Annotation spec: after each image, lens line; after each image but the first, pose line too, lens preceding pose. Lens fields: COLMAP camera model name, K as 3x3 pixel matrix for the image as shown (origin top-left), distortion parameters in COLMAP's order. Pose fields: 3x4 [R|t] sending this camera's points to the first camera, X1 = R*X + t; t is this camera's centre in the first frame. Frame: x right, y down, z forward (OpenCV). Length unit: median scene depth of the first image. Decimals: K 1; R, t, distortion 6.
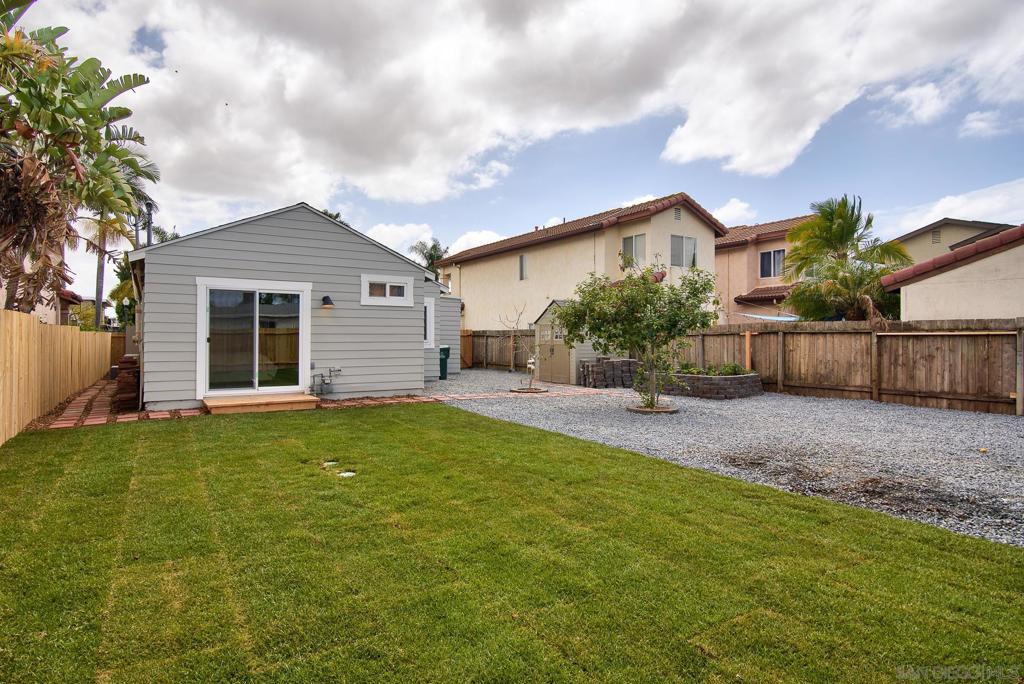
lens RADIAL K [[562.2, 0, 512.0], [0, 562.2, 342.0], [0, 0, 1]] dist [0.000499, 0.000342]
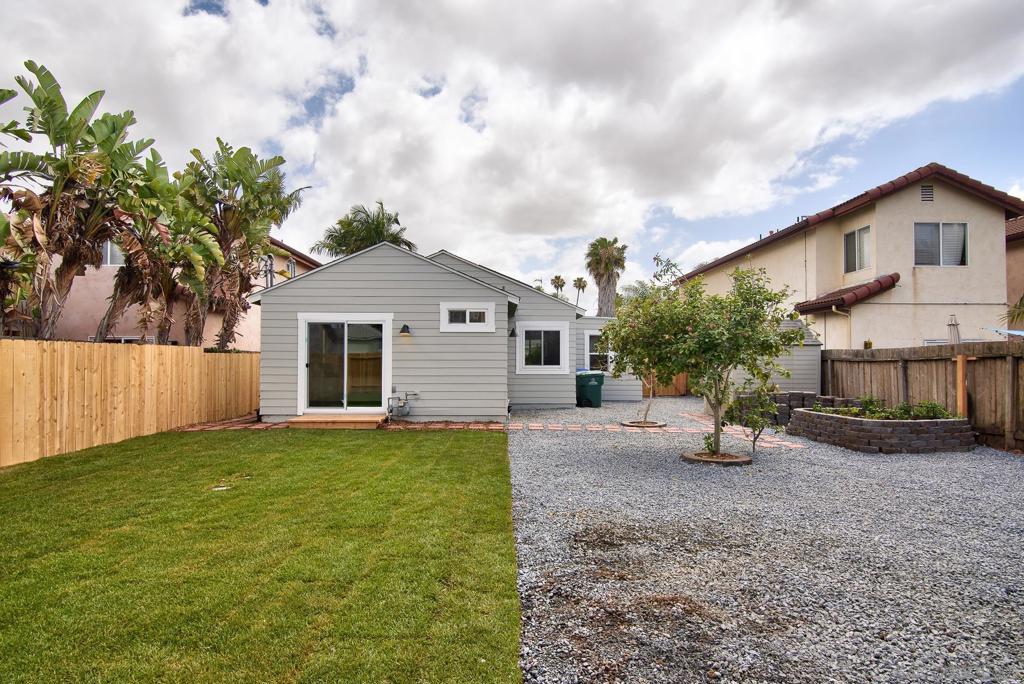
lens RADIAL K [[570.8, 0, 513.8], [0, 570.8, 364.3], [0, 0, 1]] dist [-0.001215, -0.000055]
pose [[0.854113, 0.004316, -0.520069, 0.381917], [-0.005346, 0.999986, -0.000480, -0.006318], [0.520059, 0.003190, 0.854124, 0.163261]]
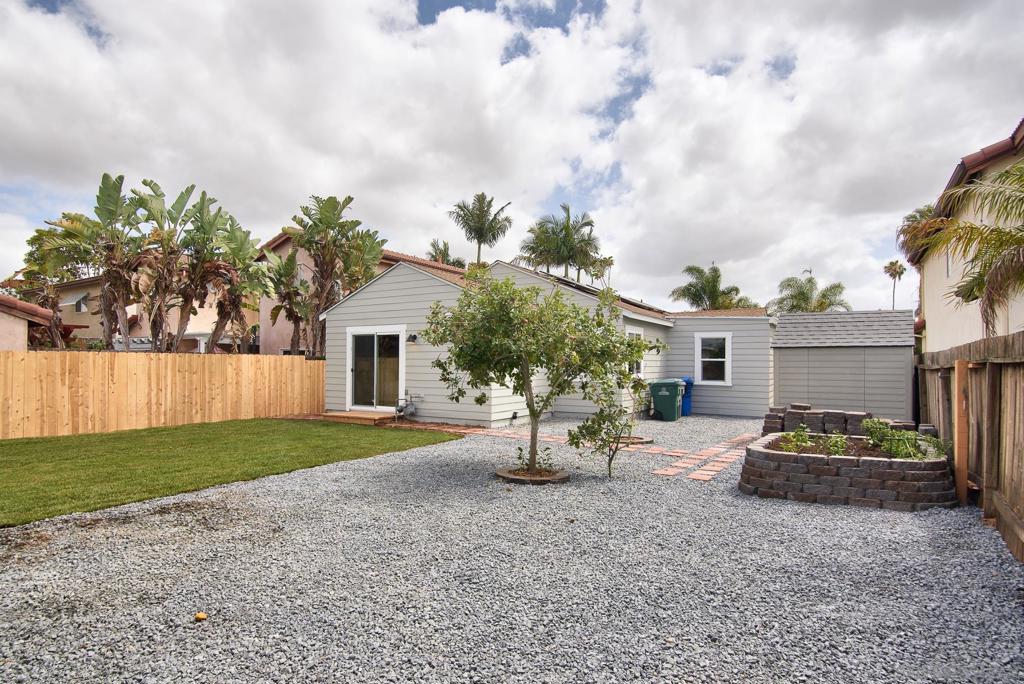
lens RADIAL K [[589.7, 0, 490.8], [0, 589.7, 367.2], [0, 0, 1]] dist [-0.004728, -0.000783]
pose [[0.395619, 0.002713, -0.918411, 0.822801], [-0.012093, 0.999924, -0.002256, -0.010346], [0.918335, 0.011999, 0.395622, 0.604017]]
